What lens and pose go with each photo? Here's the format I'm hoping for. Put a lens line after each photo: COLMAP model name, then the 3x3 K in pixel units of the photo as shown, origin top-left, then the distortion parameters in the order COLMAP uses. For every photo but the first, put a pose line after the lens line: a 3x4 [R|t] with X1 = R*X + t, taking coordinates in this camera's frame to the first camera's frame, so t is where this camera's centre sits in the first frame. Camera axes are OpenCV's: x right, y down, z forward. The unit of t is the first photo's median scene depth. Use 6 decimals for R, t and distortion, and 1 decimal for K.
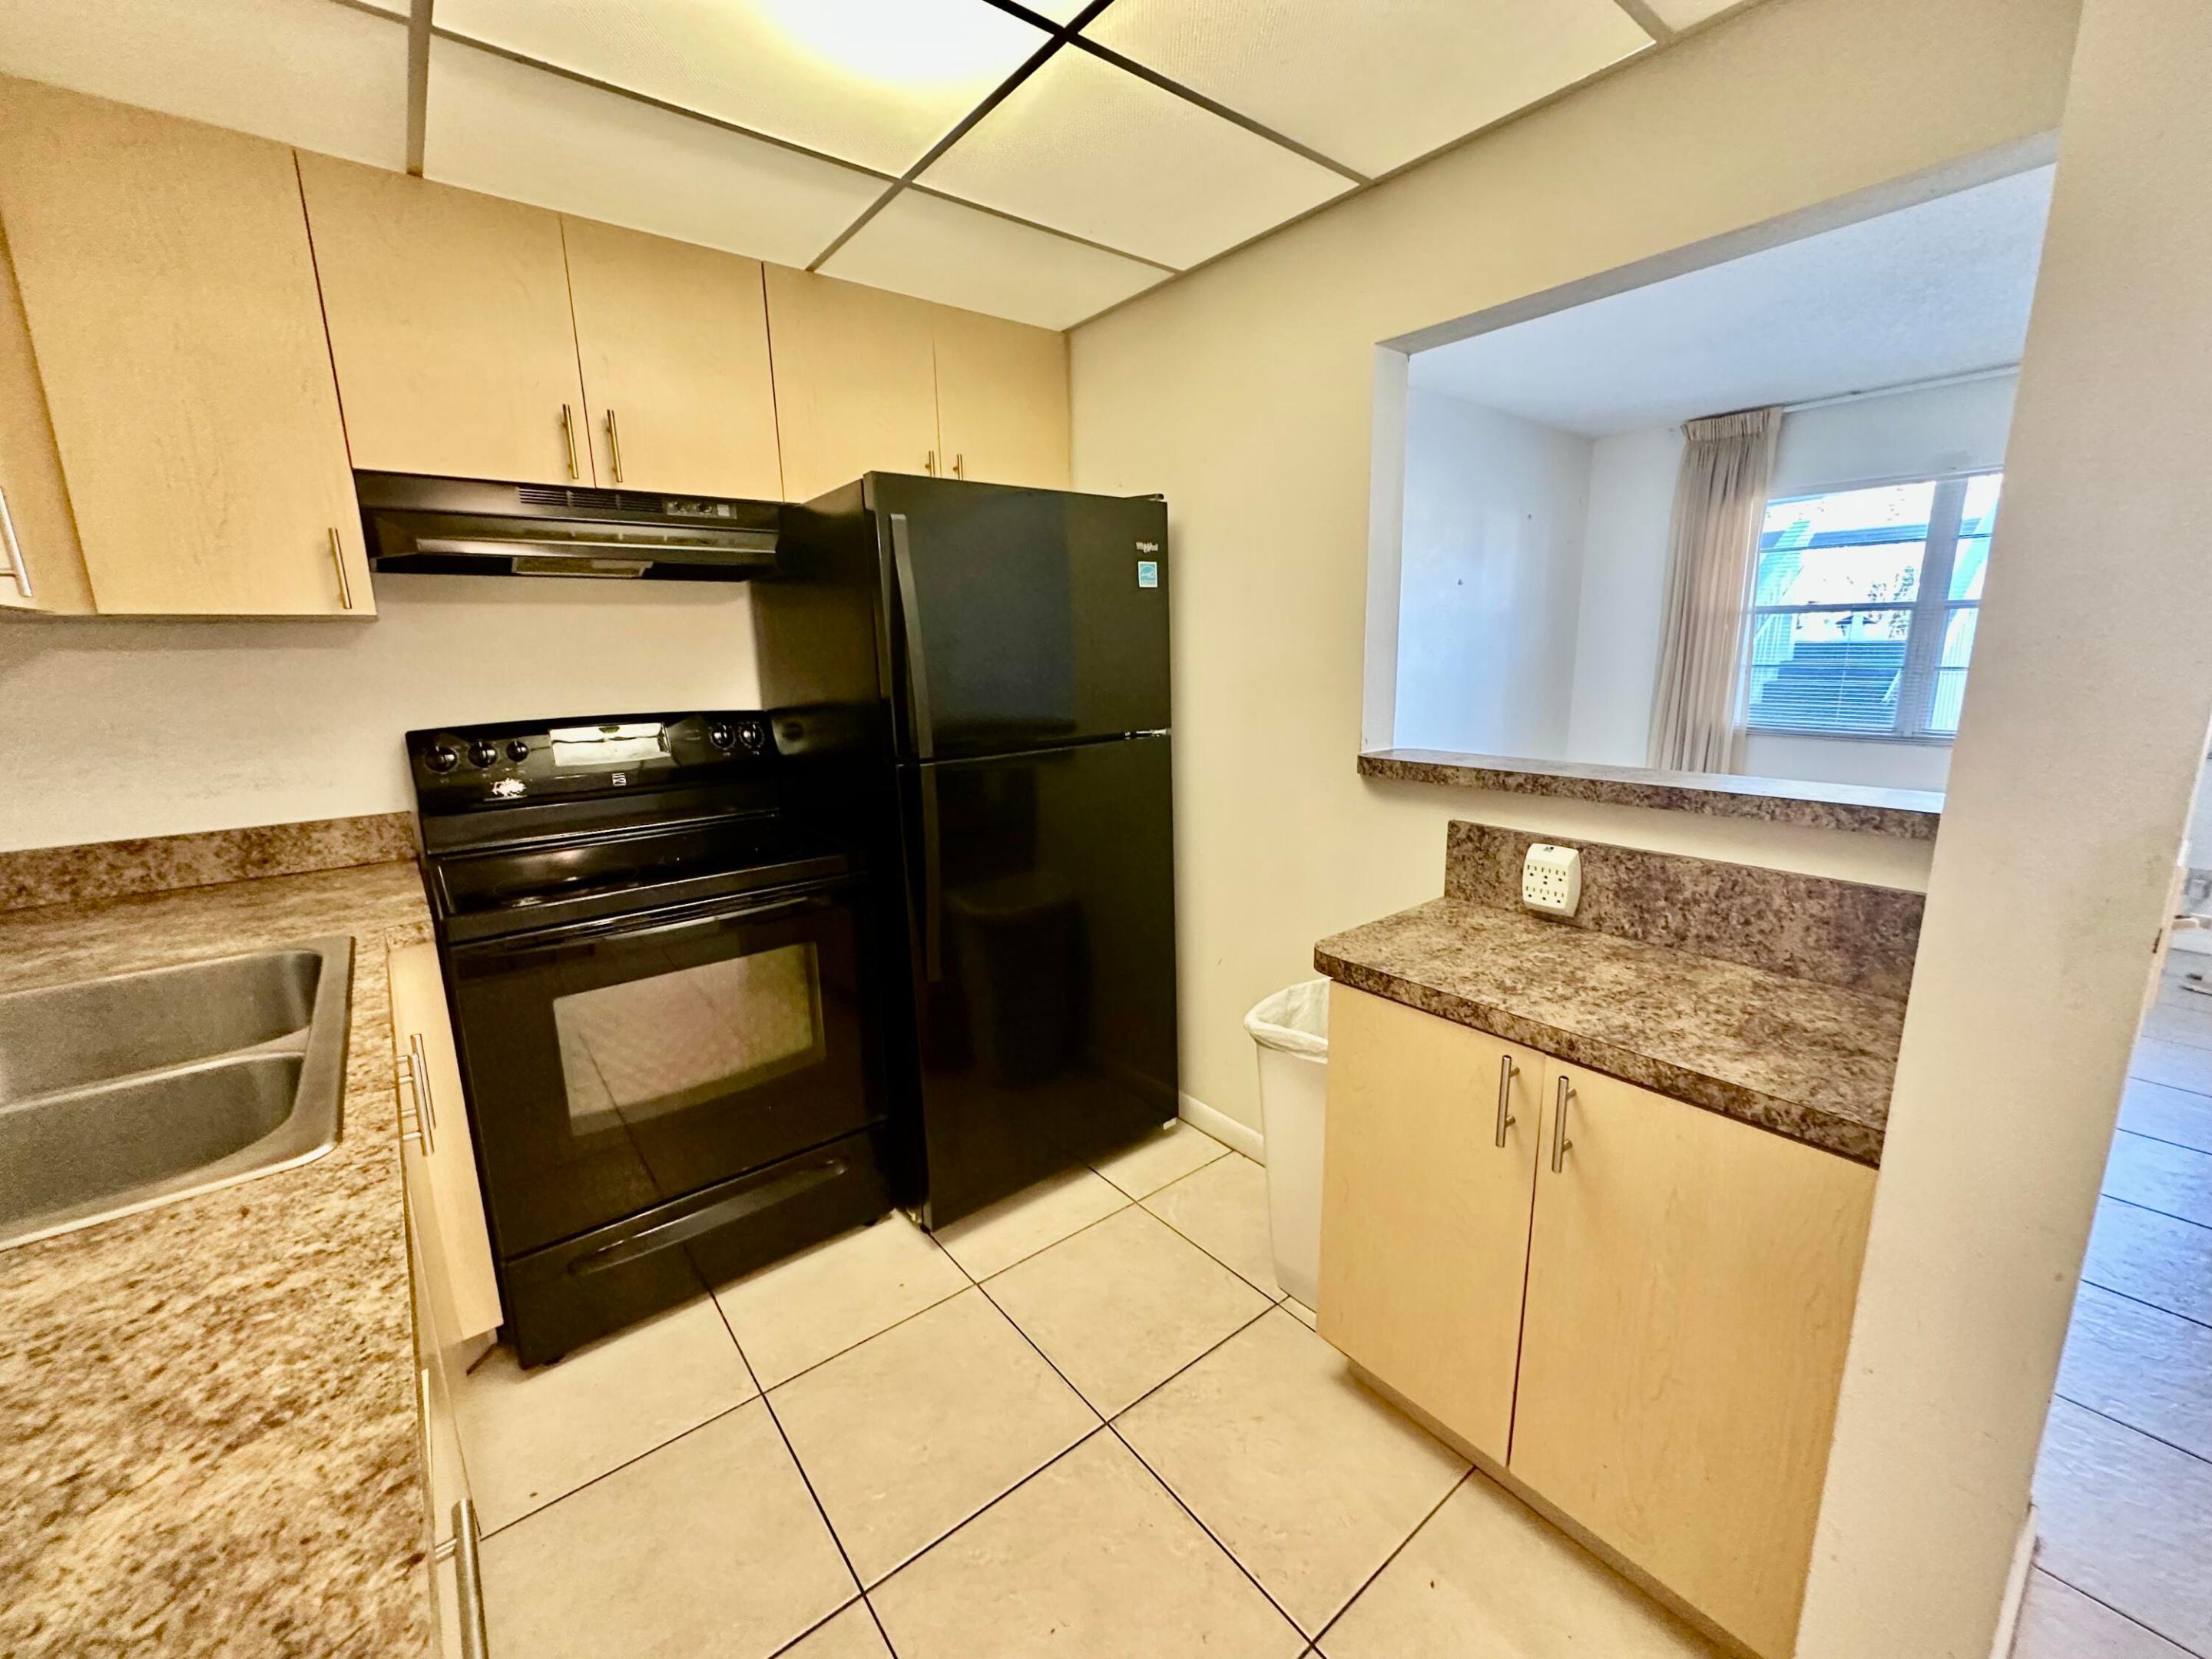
lens RADIAL K [[885.0, 0, 1102.5], [0, 885.0, 828.2], [0, 0, 1]] dist [0.001543, 0.000346]
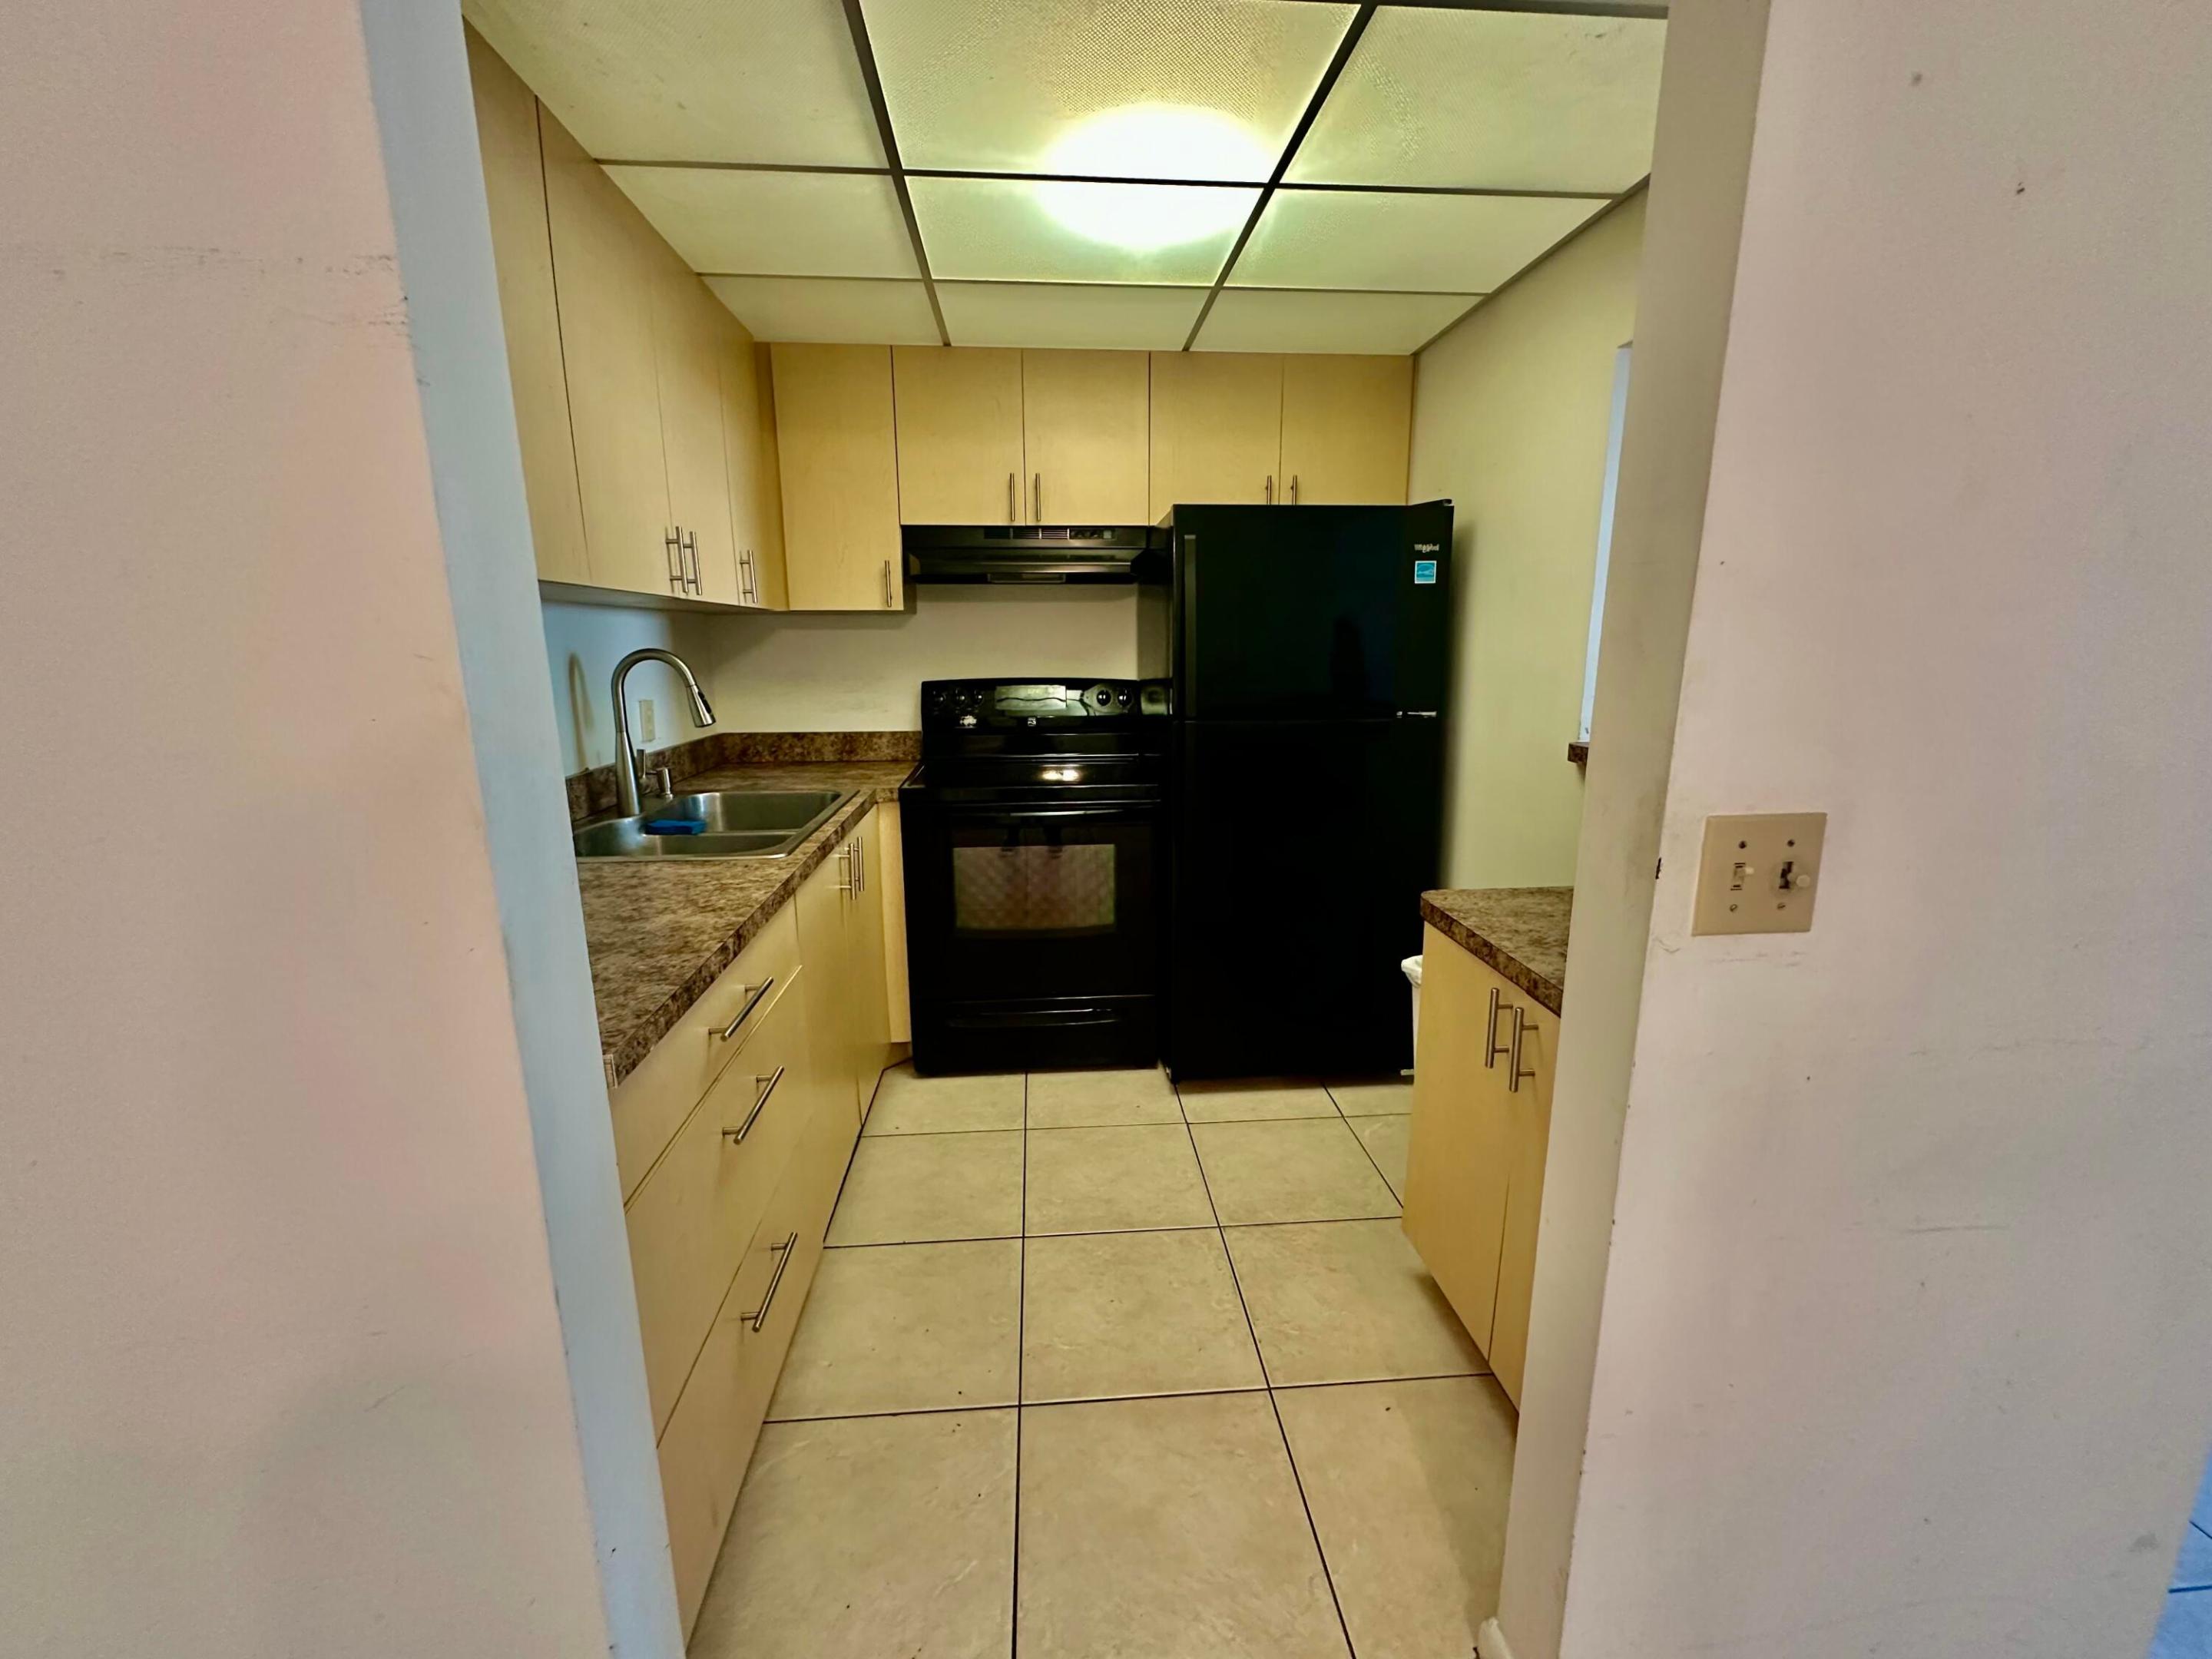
lens RADIAL K [[885.0, 0, 1102.4], [0, 885.0, 829.5], [0, 0, 1]] dist [0.001543, 0.000346]
pose [[0.827702, 0.133605, -0.545031, 0.441364], [-0.127551, 0.990614, 0.049129, 0.040702], [0.546479, 0.028855, 0.836975, -0.185424]]
